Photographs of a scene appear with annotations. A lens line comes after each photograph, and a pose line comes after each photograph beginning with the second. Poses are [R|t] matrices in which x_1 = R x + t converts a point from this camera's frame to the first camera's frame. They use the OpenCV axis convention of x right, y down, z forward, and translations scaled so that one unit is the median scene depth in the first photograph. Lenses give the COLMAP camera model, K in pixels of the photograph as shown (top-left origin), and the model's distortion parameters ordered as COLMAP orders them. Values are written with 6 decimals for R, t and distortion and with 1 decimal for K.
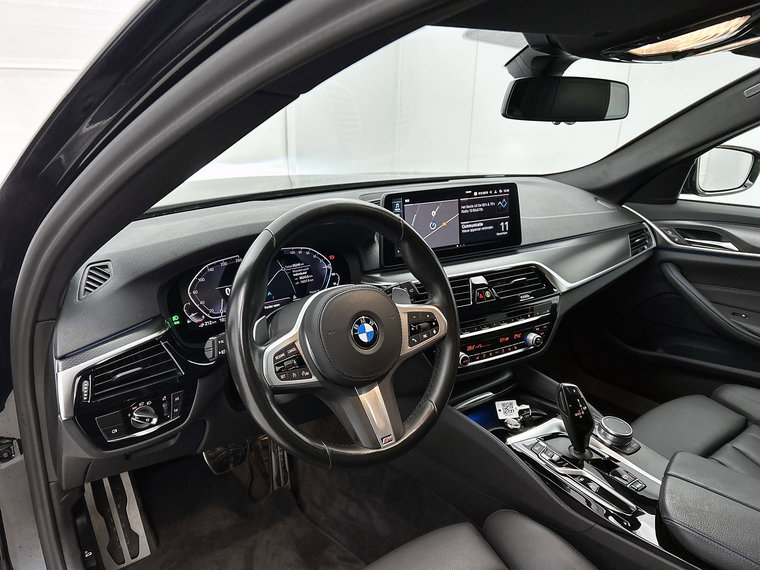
lens RADIAL K [[582.9, 0, 377.0], [0, 582.9, 285.0], [0, 0, 1]] dist [0.043342, -0.050016]
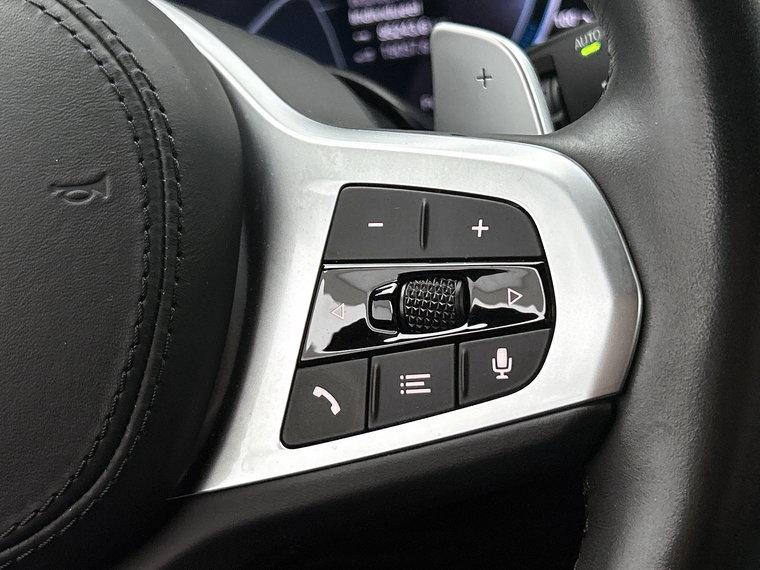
lens RADIAL K [[1274.5, 0, 381.1], [0, 1274.5, 285.0], [0, 0, 1]] dist [0.022012, 0.000000]
pose [[0.655014, 0.126208, -0.745002, 0.221054], [-0.077571, 0.991975, 0.099845, 0.031808], [0.751625, -0.007609, 0.659547, 0.648145]]
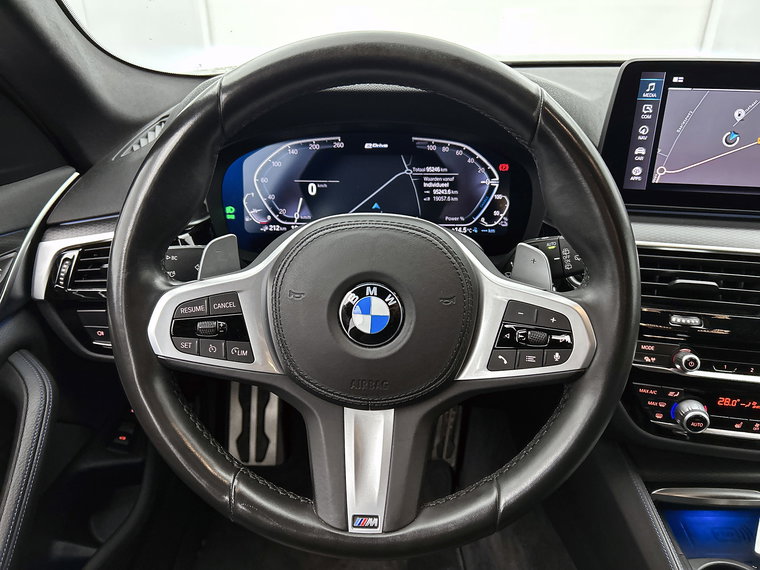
lens RADIAL K [[582.9, 0, 375.3], [0, 582.9, 288.7], [0, 0, 1]] dist [0.043342, -0.050016]
pose [[0.771487, 0.287058, -0.567808, 0.188683], [-0.191147, 0.955781, 0.223485, -0.037716], [0.606853, -0.063881, 0.792243, 0.441489]]
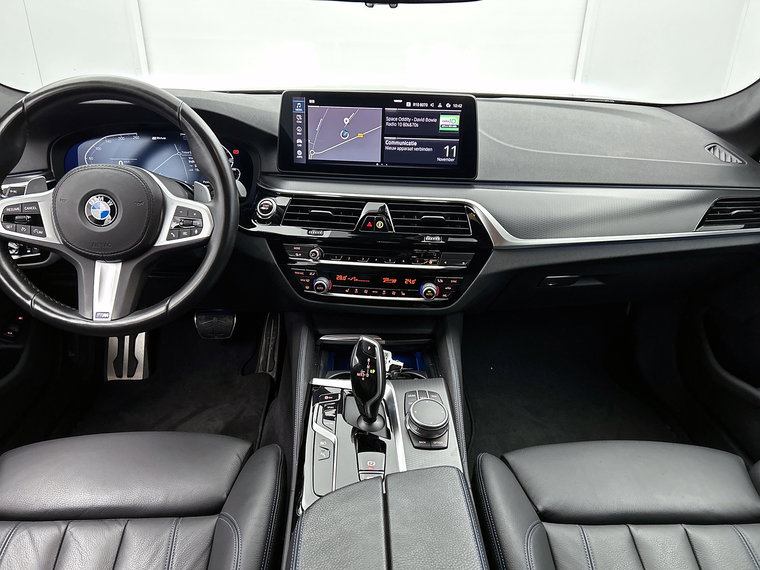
lens RADIAL K [[582.9, 0, 382.5], [0, 582.9, 287.6], [0, 0, 1]] dist [0.043342, -0.050016]
pose [[0.805759, 0.257853, -0.533164, 0.701581], [-0.193853, 0.965482, 0.173969, -0.045529], [0.559619, -0.036822, 0.827931, 0.302281]]
